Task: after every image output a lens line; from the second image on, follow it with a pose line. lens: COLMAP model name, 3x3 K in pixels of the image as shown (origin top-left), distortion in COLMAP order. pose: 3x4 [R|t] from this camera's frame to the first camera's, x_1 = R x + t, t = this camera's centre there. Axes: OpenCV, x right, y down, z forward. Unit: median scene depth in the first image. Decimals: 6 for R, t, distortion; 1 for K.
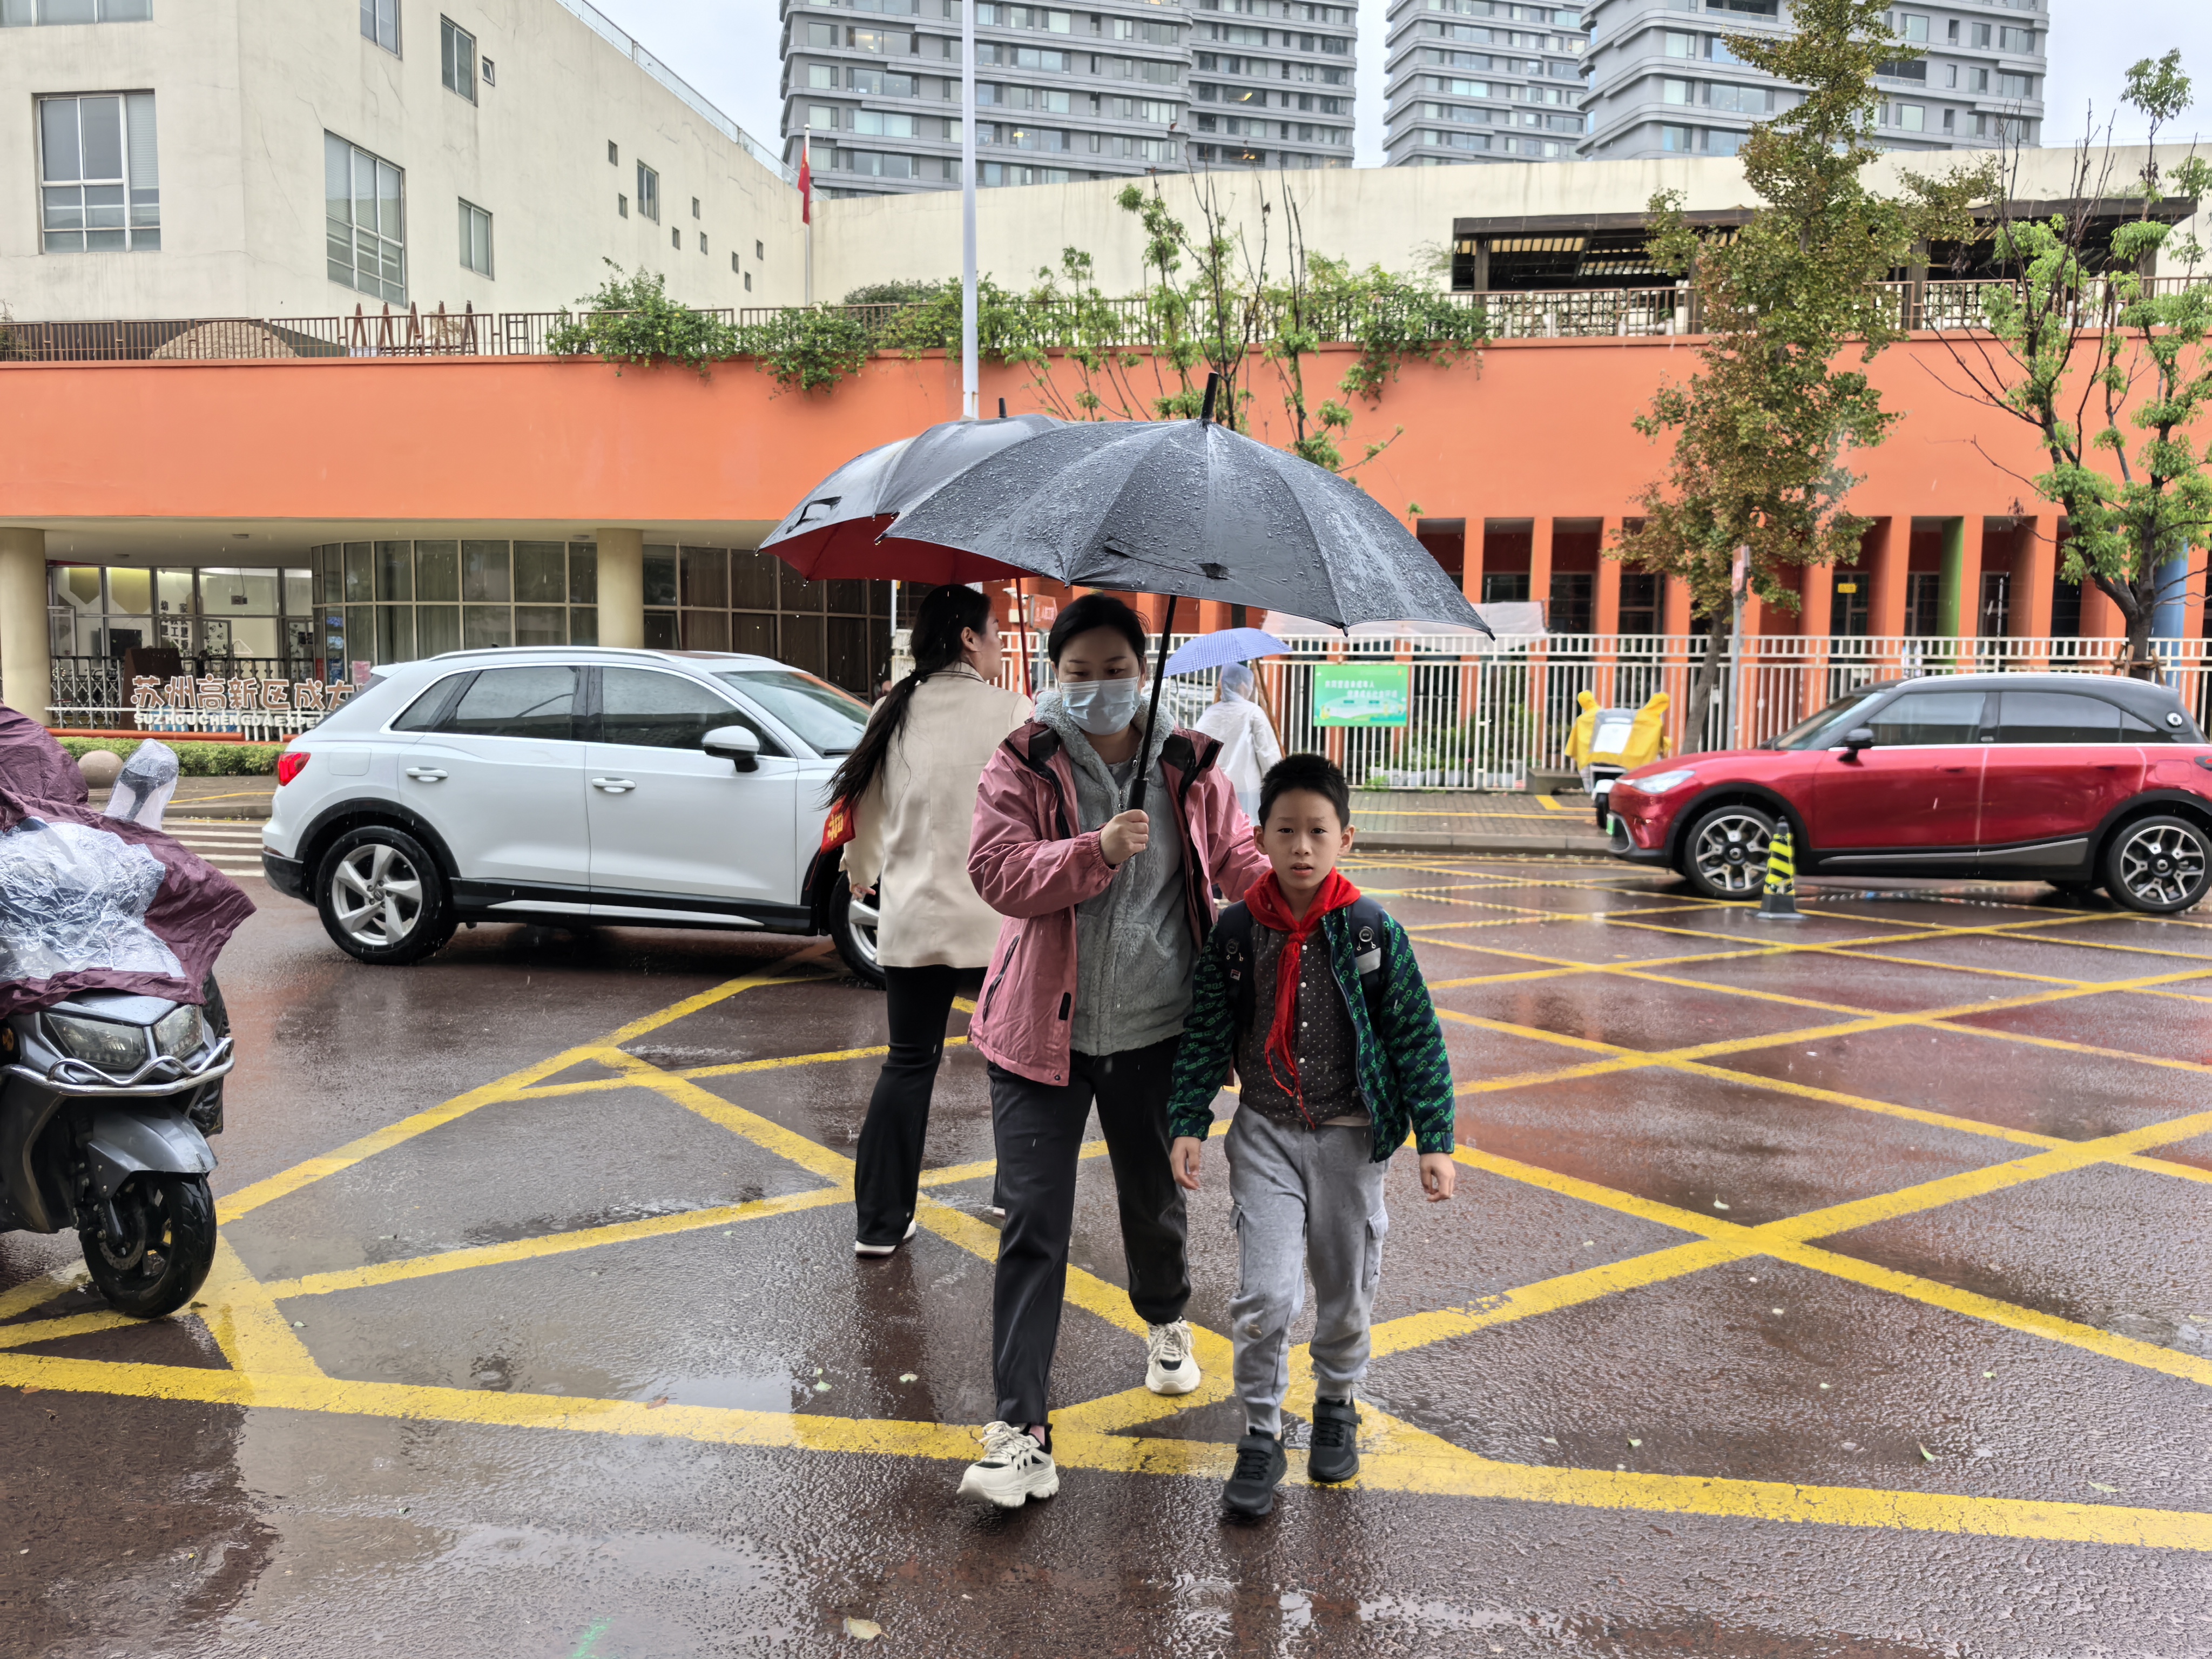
lens RADIAL K [[1776.0, 0, 1108.4], [0, 1776.0, 891.7], [0, 0, 1]] dist [0.007616, -0.006016]
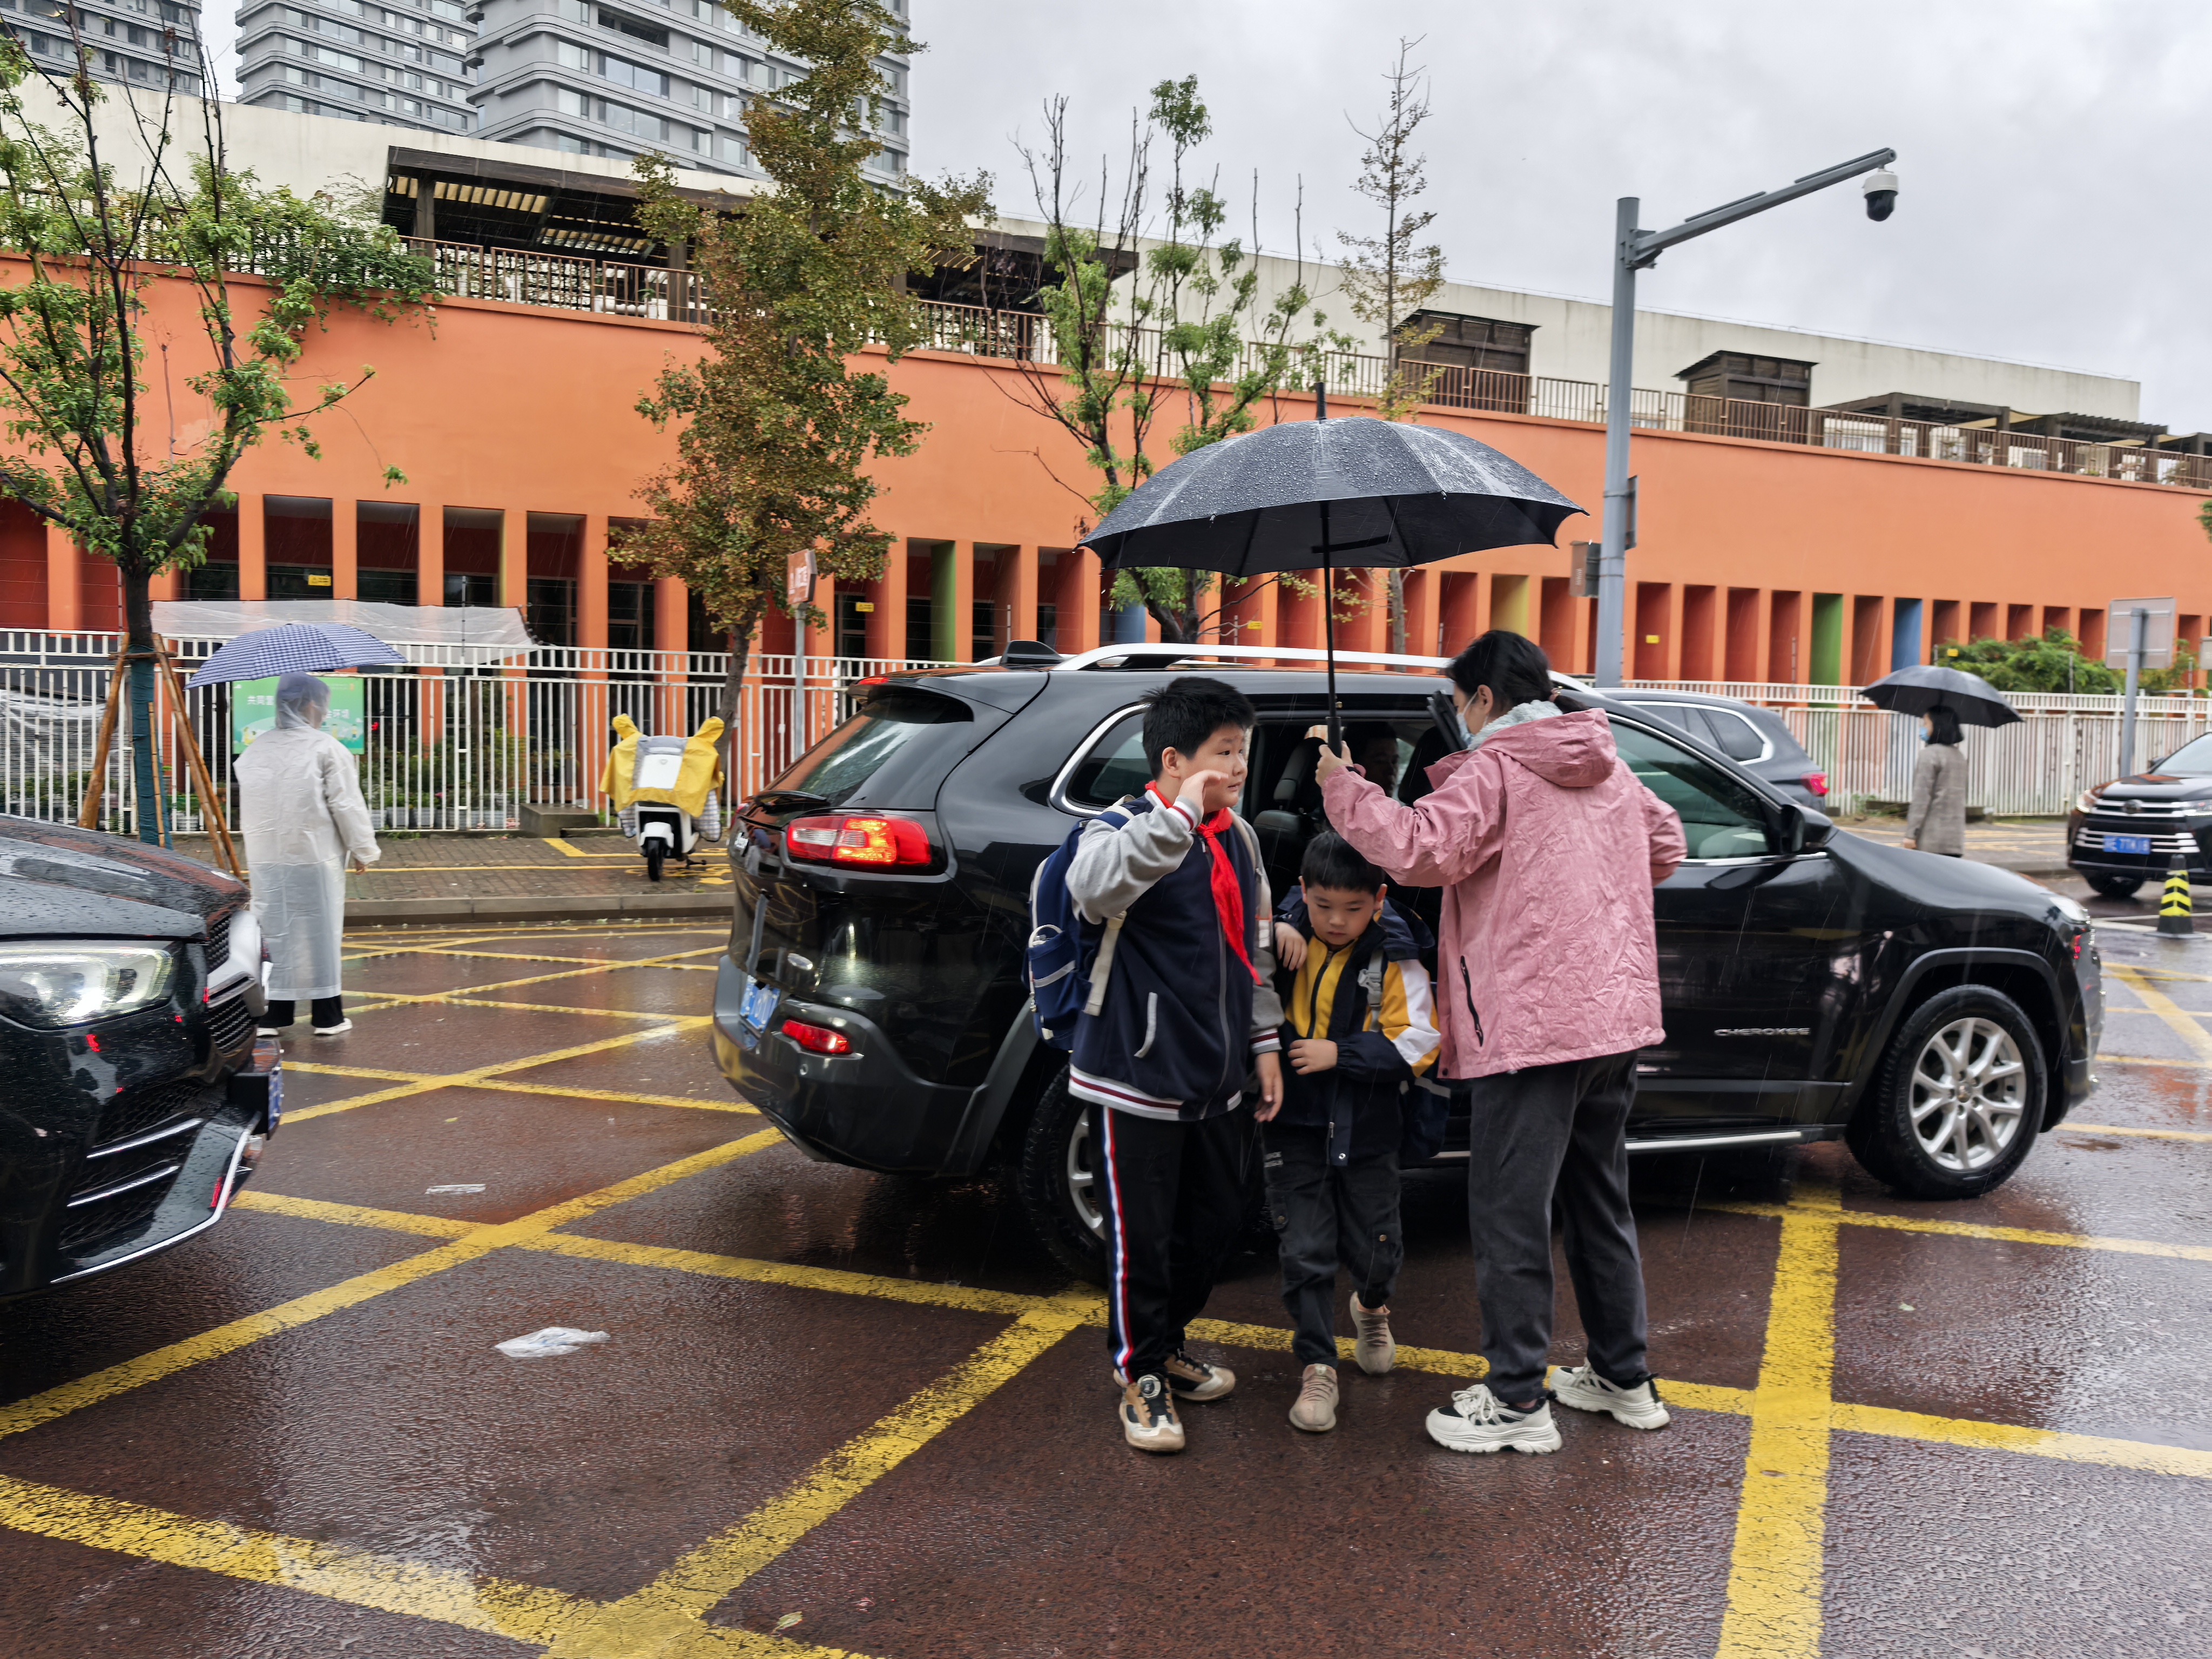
lens RADIAL K [[1744.0, 0, 1106.0], [0, 1744.0, 829.5], [0, 0, 1]] dist [0.007620, -0.001400]
pose [[0.820267, -0.030755, 0.571153, -0.008053], [0.054709, 0.998194, -0.024821, -0.019449], [-0.569358, 0.051607, 0.820468, 0.150031]]
